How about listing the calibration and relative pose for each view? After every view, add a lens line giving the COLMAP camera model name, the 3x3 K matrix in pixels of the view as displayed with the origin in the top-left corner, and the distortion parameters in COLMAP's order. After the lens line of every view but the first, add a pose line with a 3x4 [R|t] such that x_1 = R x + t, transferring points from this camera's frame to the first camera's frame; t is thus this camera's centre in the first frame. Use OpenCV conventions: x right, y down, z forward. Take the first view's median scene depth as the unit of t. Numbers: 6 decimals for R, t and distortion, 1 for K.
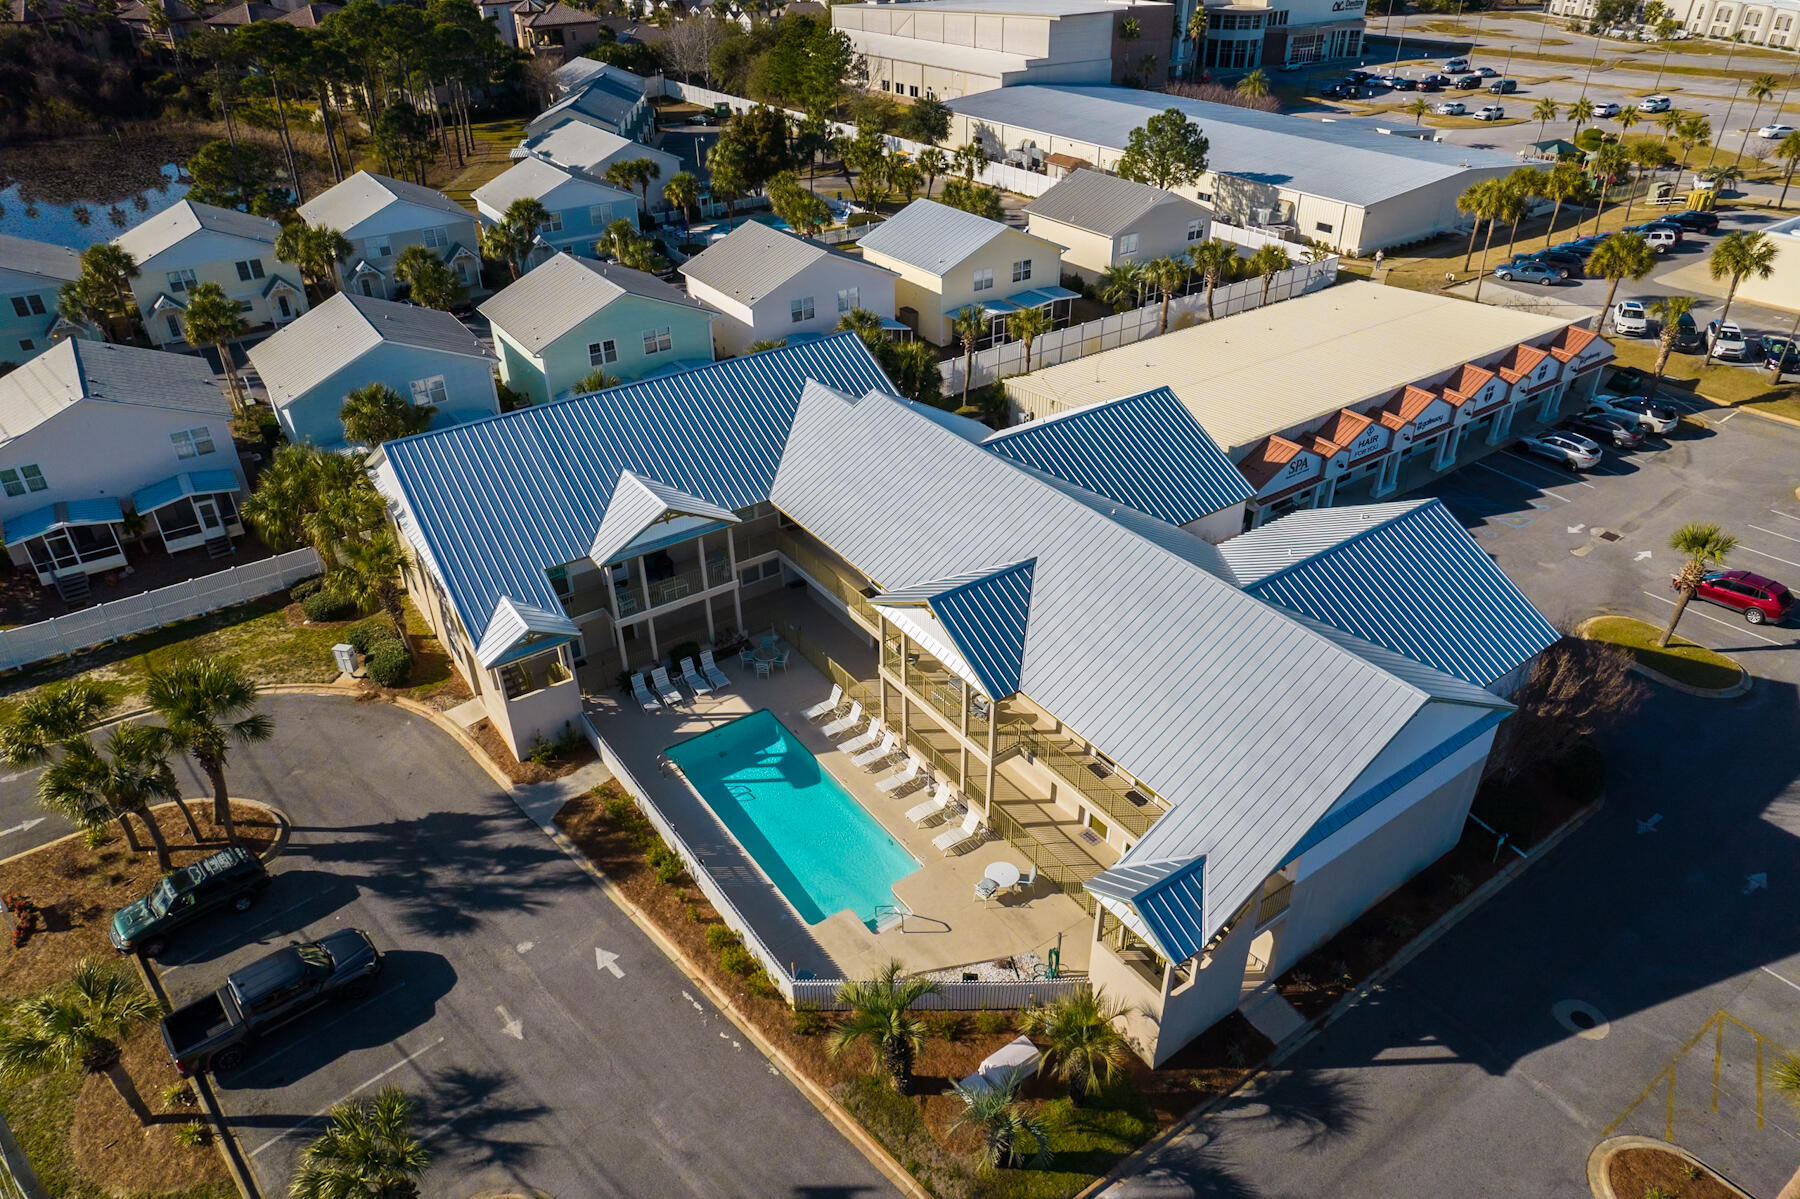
lens RADIAL K [[1147.1, 0, 900.0], [0, 1147.1, 599.5], [0, 0, 1]] dist [-0.087044, 0.079042]
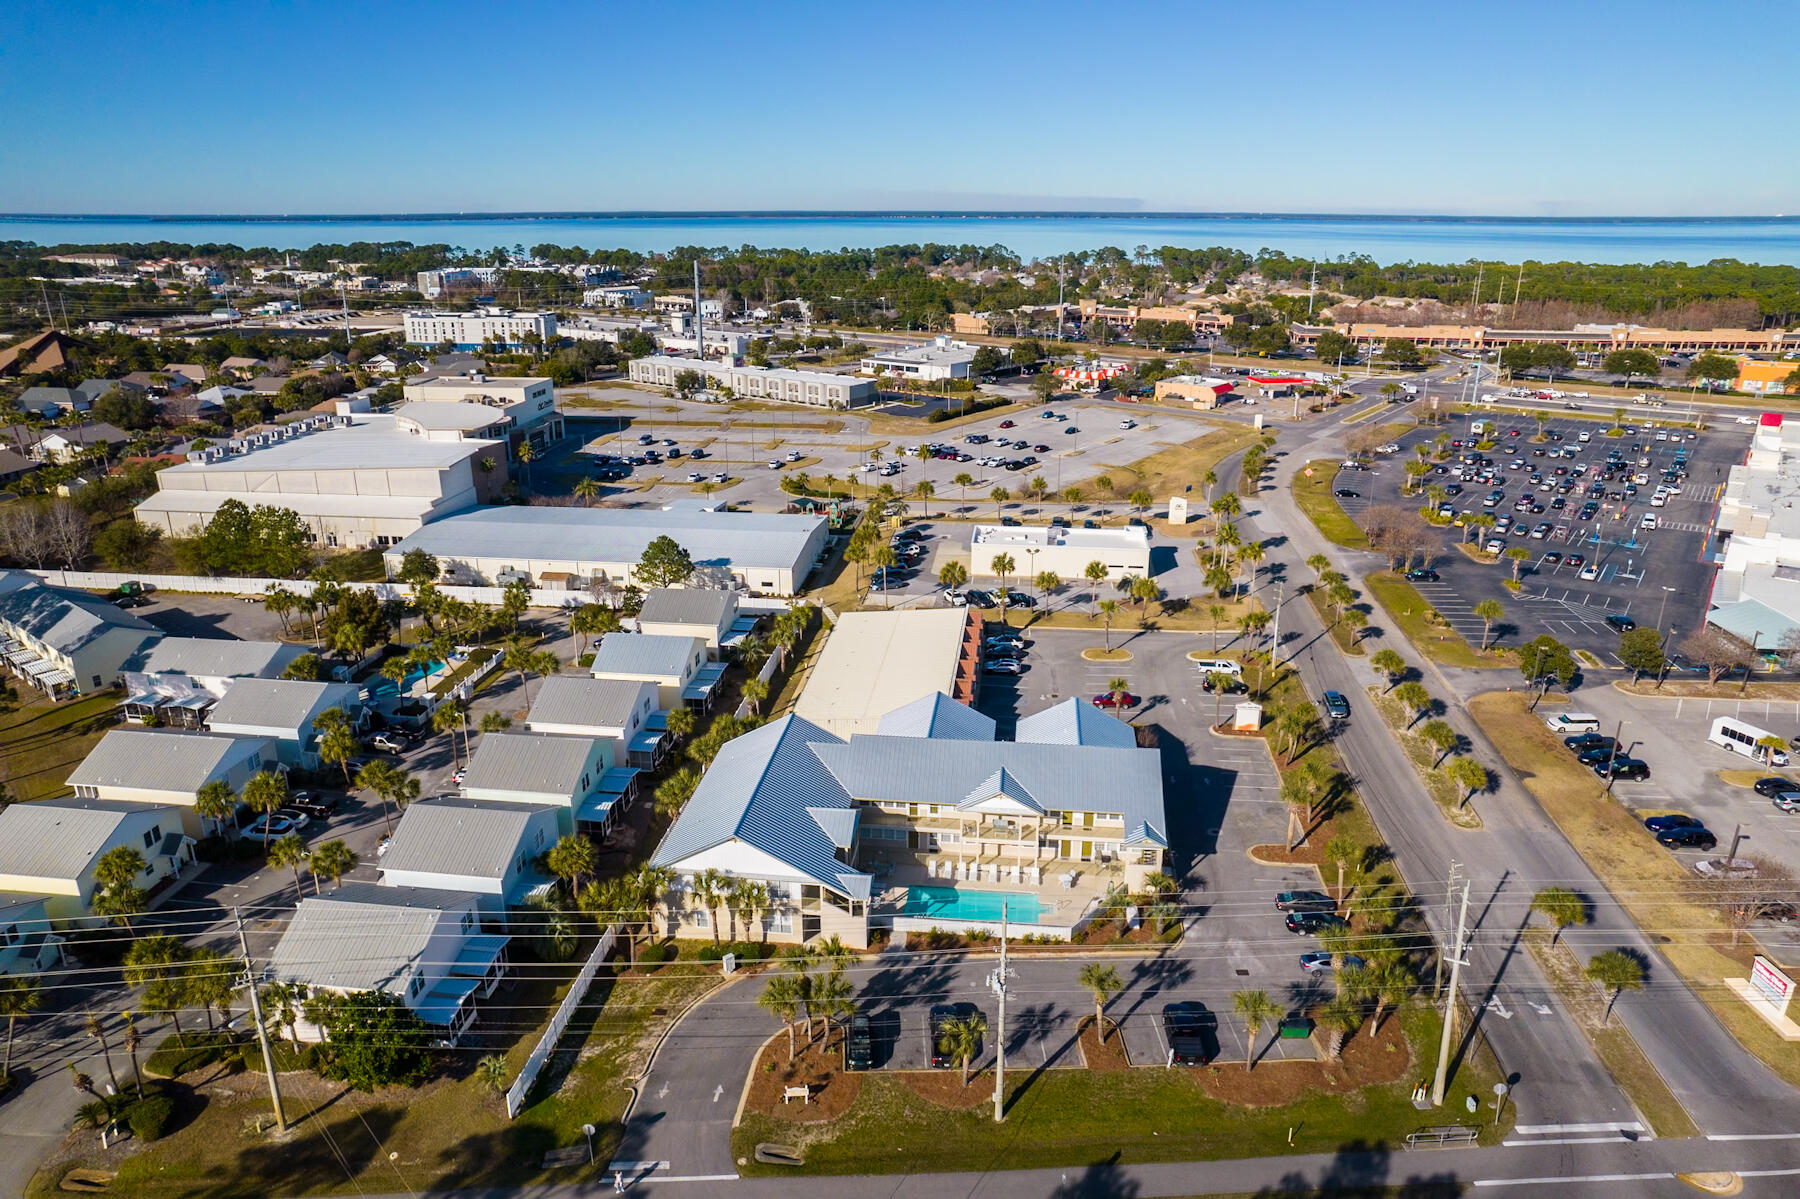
lens RADIAL K [[1148.4, 0, 900.0], [0, 1148.4, 599.5], [0, 0, 1]] dist [-0.073029, 0.069274]
pose [[0.663086, -0.231263, 0.711923, -0.992589], [0.393615, 0.916695, -0.068832, -0.165222], [-0.636698, 0.325865, 0.698876, -0.418649]]
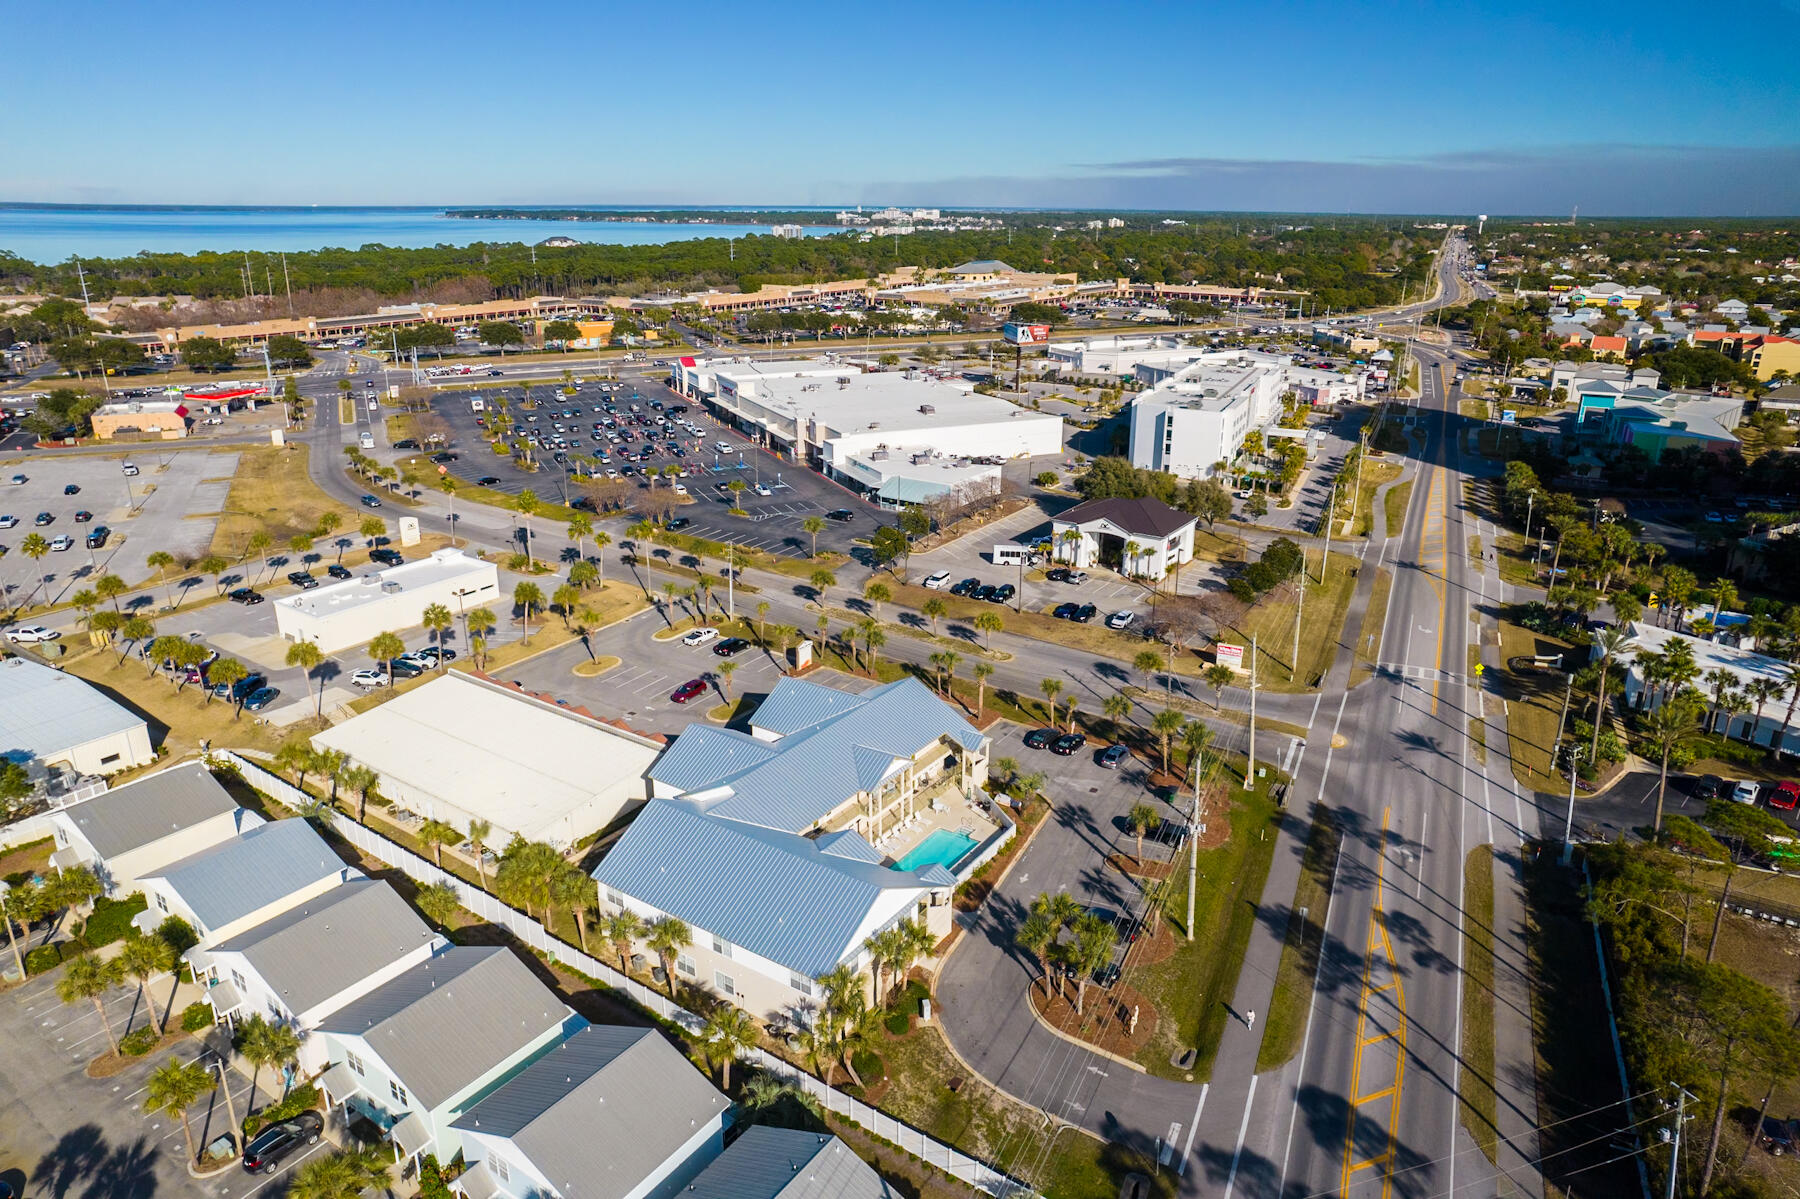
lens RADIAL K [[1148.4, 0, 900.0], [0, 1148.4, 599.5], [0, 0, 1]] dist [-0.073029, 0.069274]
pose [[-0.358839, -0.297550, 0.884702, -1.214967], [0.495809, 0.742289, 0.450755, -0.800304], [-0.790827, 0.600392, -0.118834, 0.586198]]
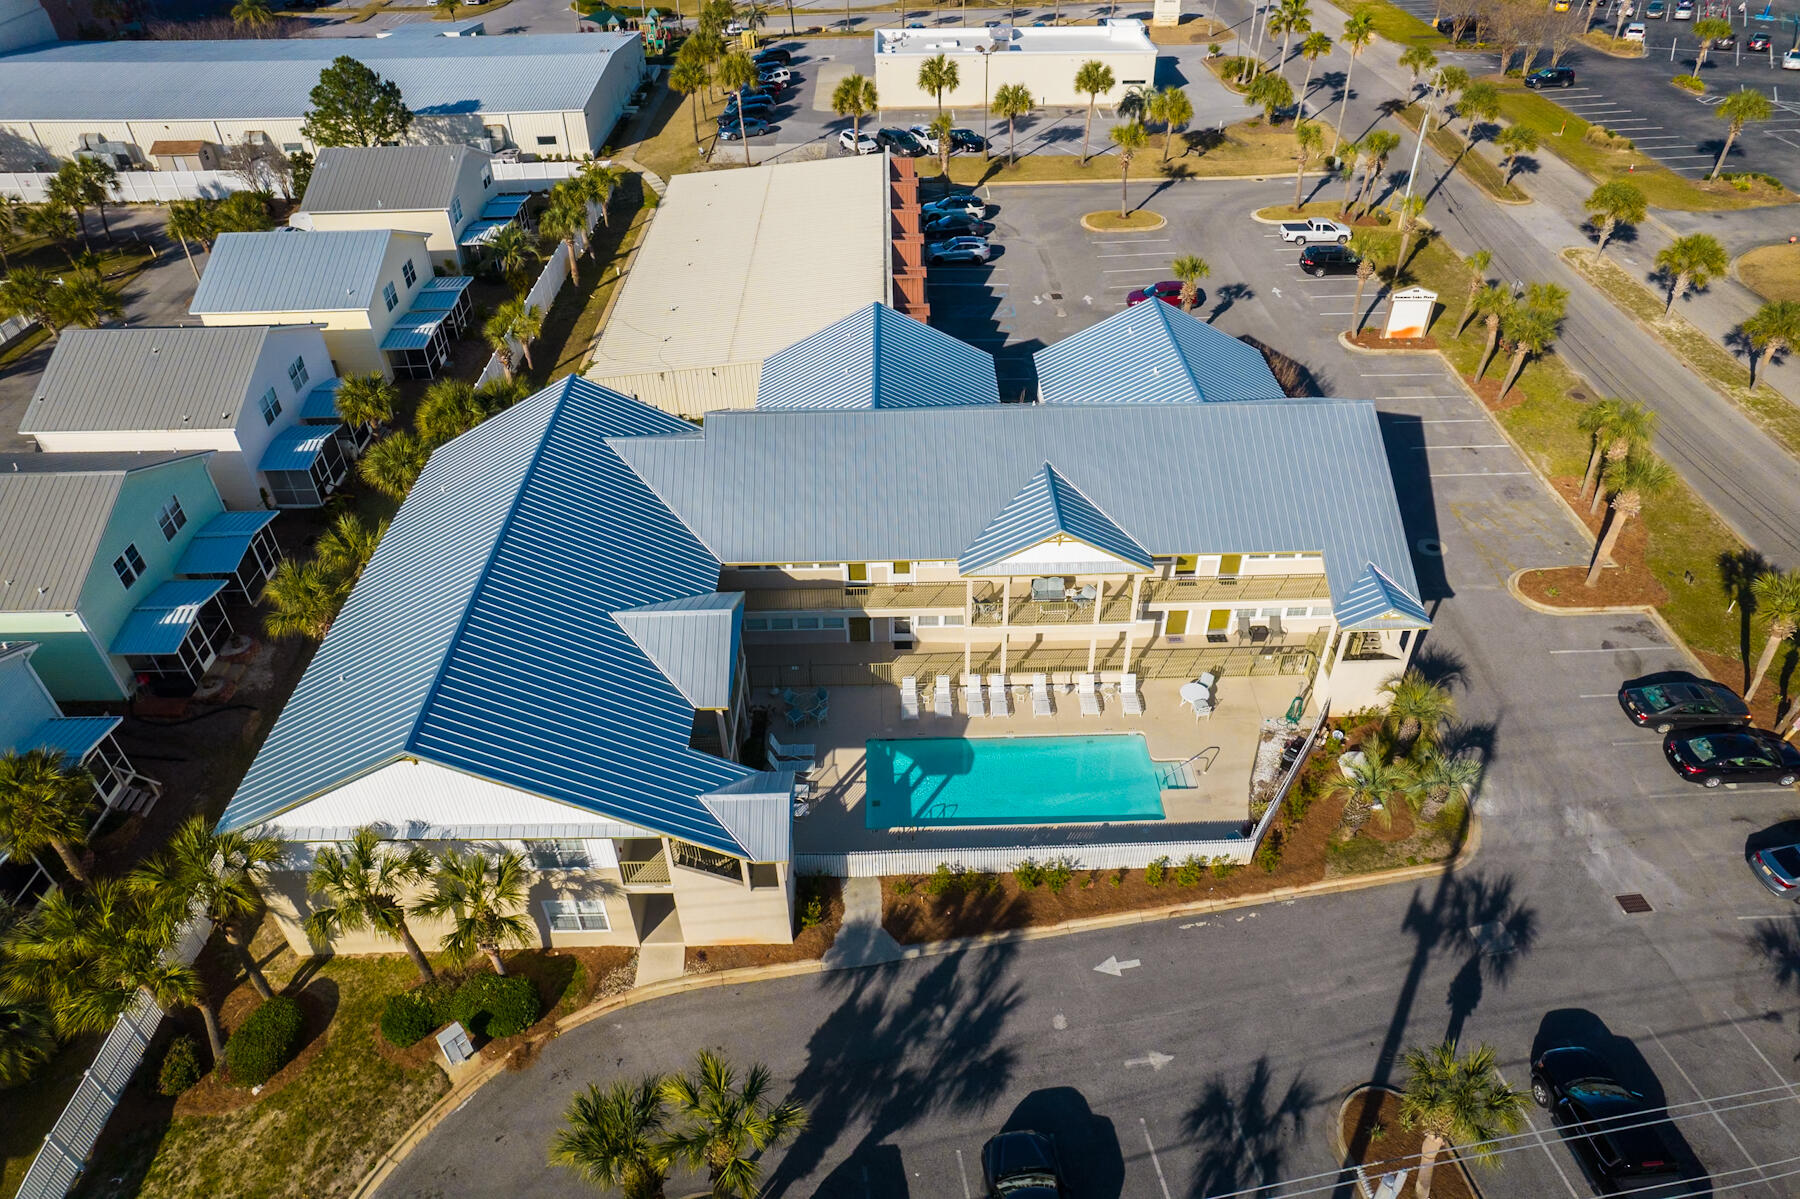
lens RADIAL K [[1148.4, 0, 900.0], [0, 1148.4, 599.5], [0, 0, 1]] dist [-0.073029, 0.069274]
pose [[0.559487, -0.511260, 0.652371, -0.444677], [0.449593, 0.848433, 0.279333, -0.175015], [-0.696305, 0.137018, 0.704546, 0.181585]]
